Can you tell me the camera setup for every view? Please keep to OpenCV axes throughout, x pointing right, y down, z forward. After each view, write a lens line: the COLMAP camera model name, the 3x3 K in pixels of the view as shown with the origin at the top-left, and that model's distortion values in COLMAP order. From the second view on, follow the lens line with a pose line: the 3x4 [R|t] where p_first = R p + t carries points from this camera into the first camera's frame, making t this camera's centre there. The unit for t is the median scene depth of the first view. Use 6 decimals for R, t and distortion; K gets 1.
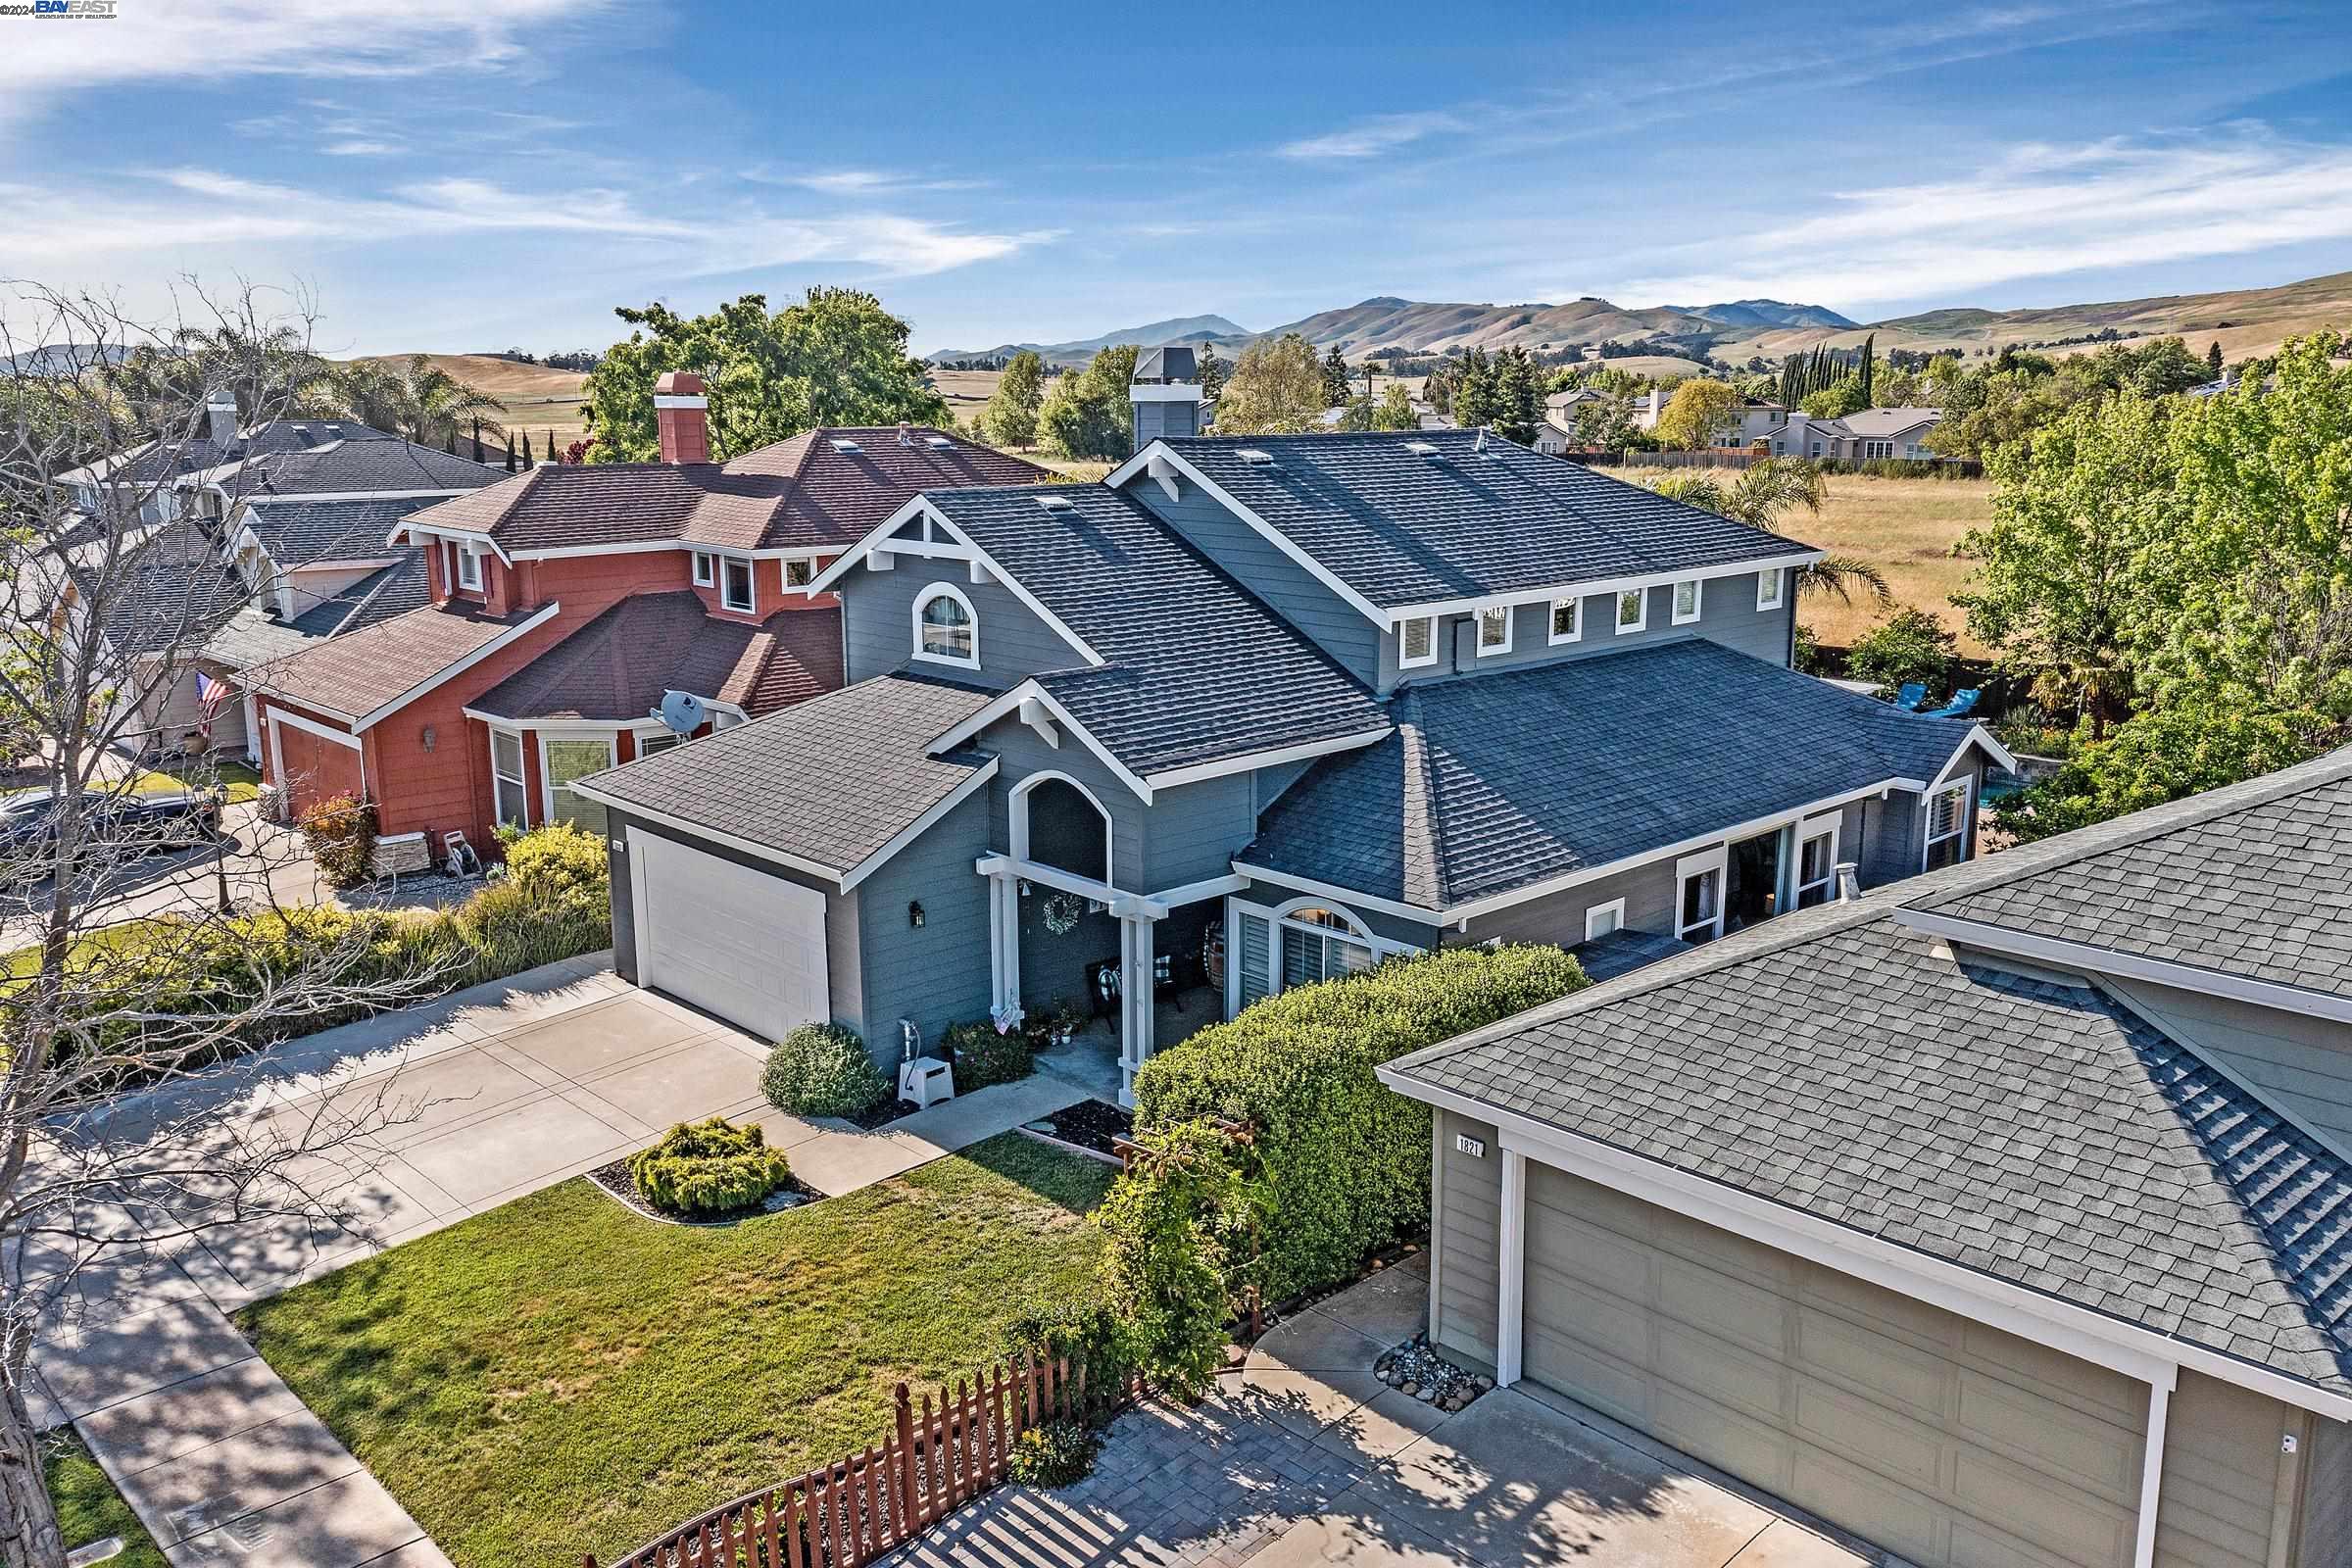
lens RADIAL K [[1840.5, 0, 1179.2], [0, 1840.5, 776.1], [0, 0, 1]] dist [0.035752, -0.003555]
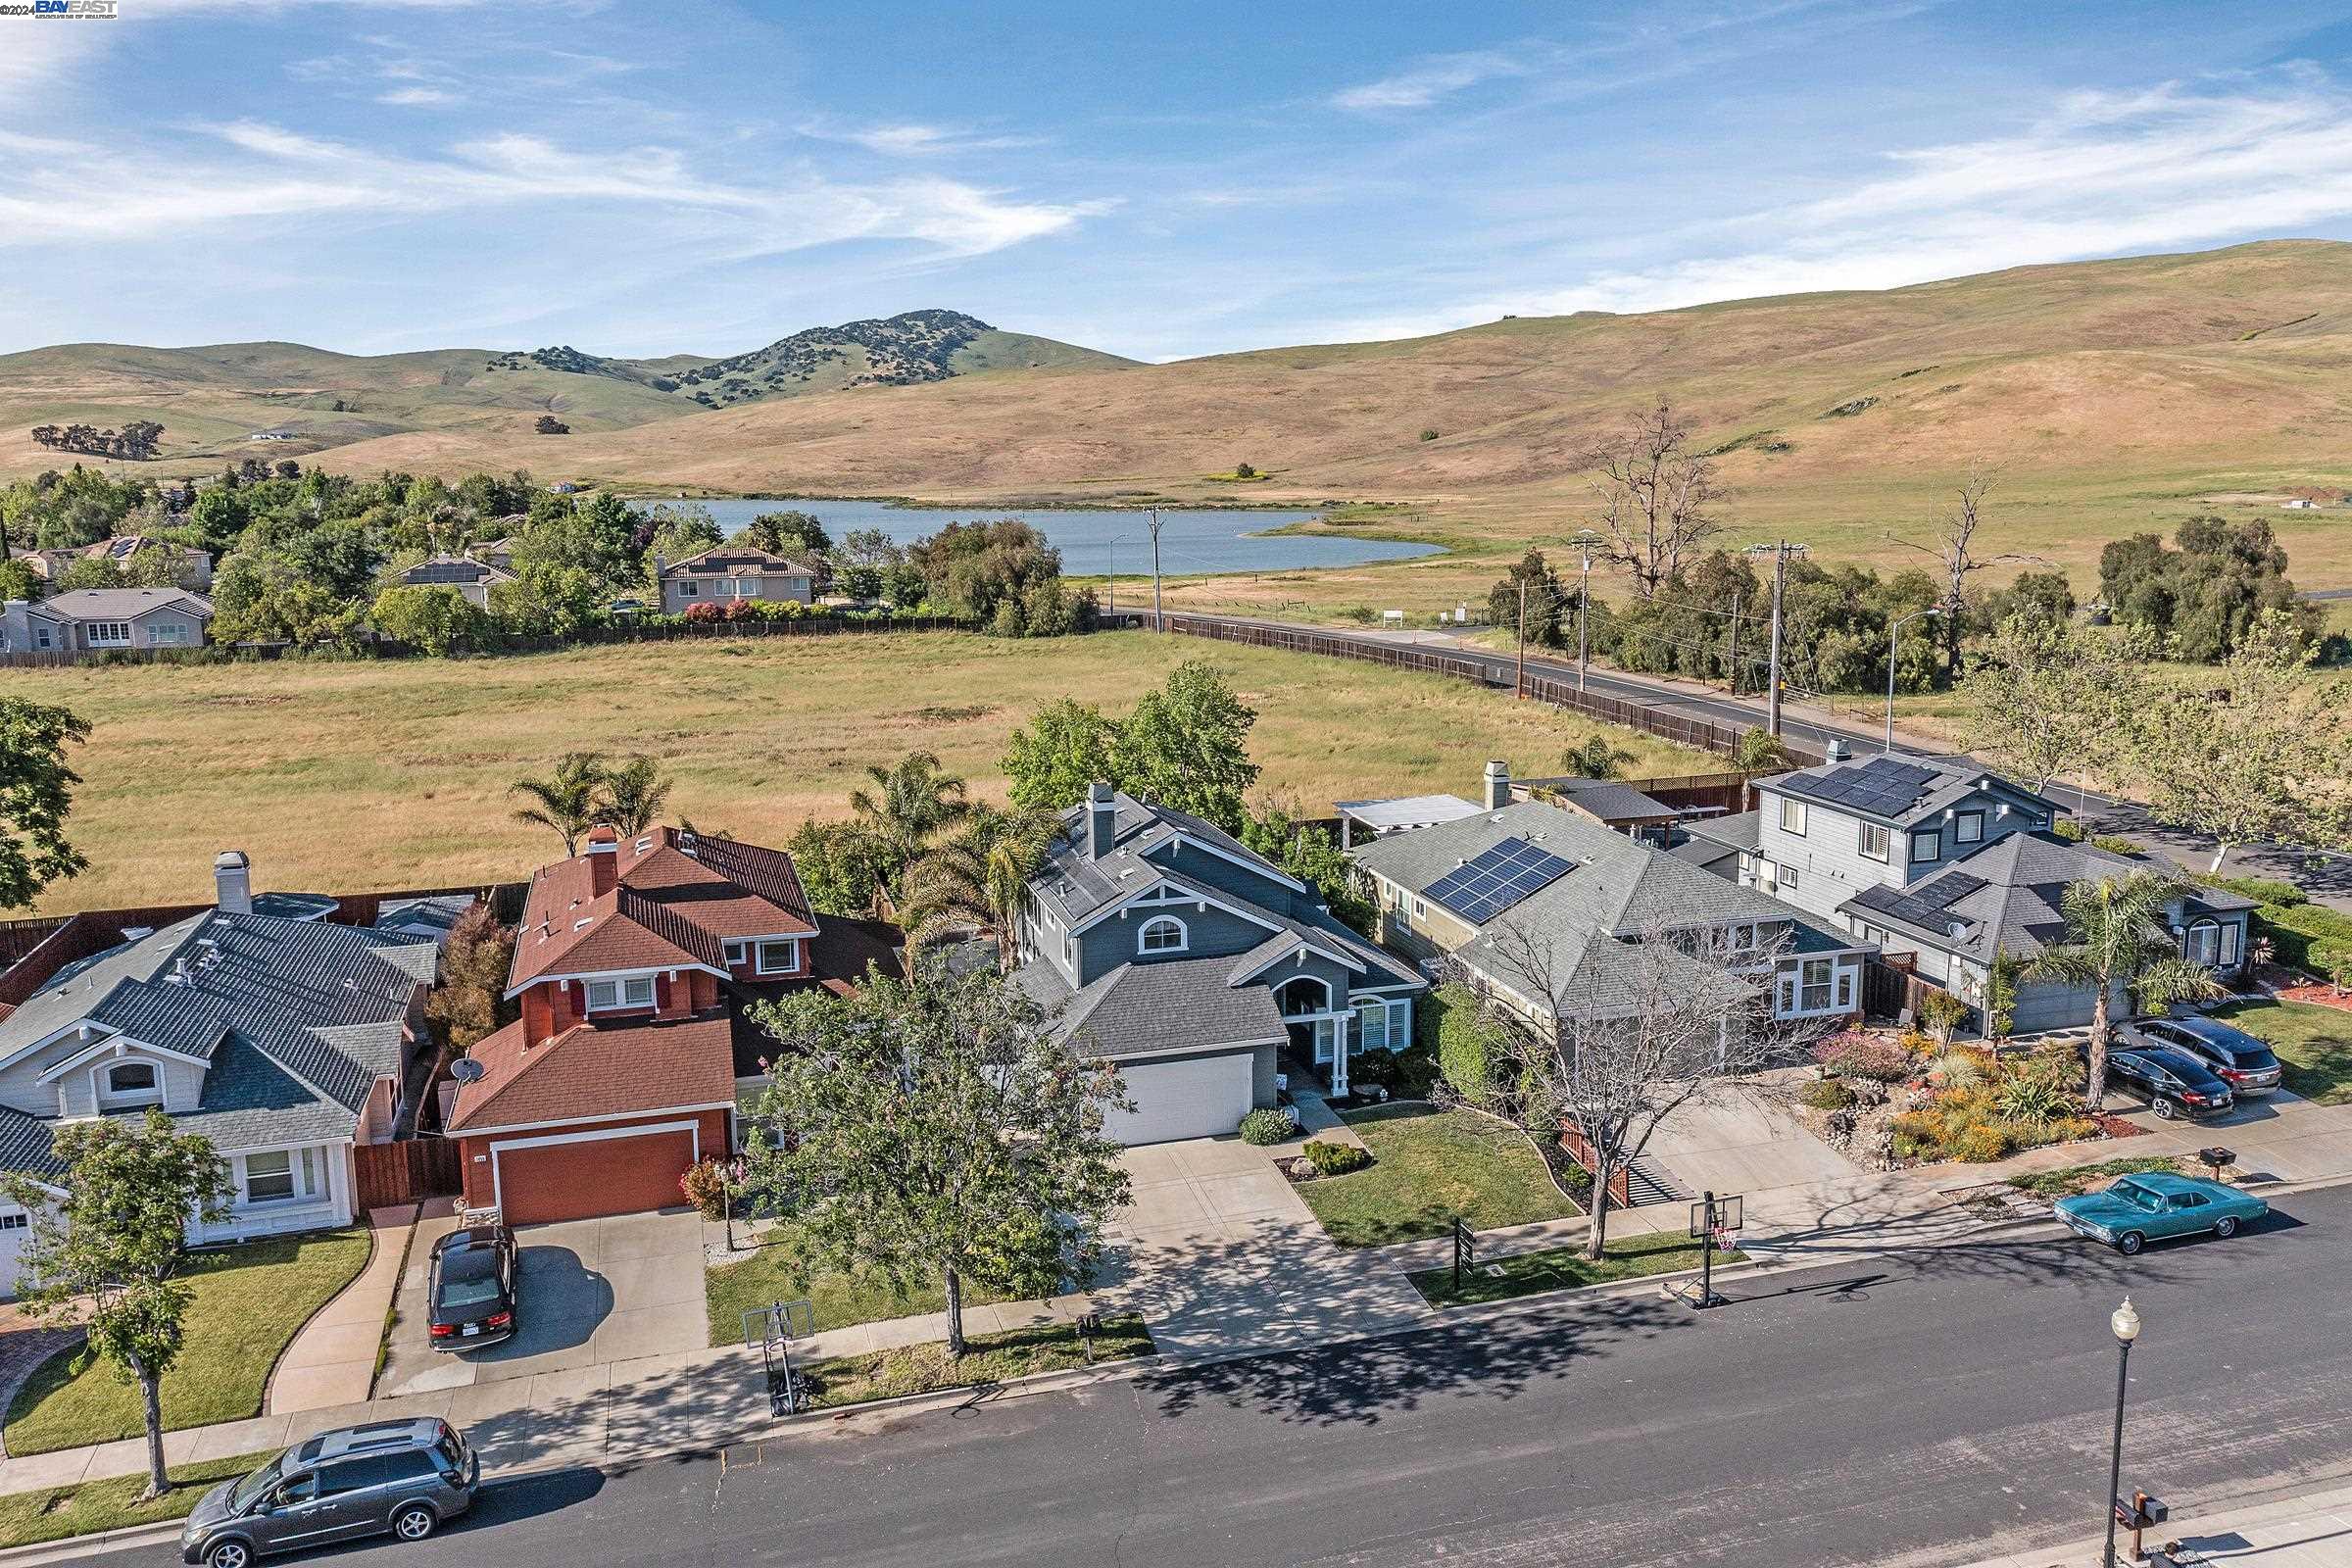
lens RADIAL K [[1840.5, 0, 1179.2], [0, 1840.5, 776.1], [0, 0, 1]] dist [0.035752, -0.003555]
pose [[0.447562, -0.157463, 0.880280, -0.320549], [0.191698, 0.978386, 0.077547, -0.068801], [-0.873464, 0.134041, 0.468074, -0.009077]]
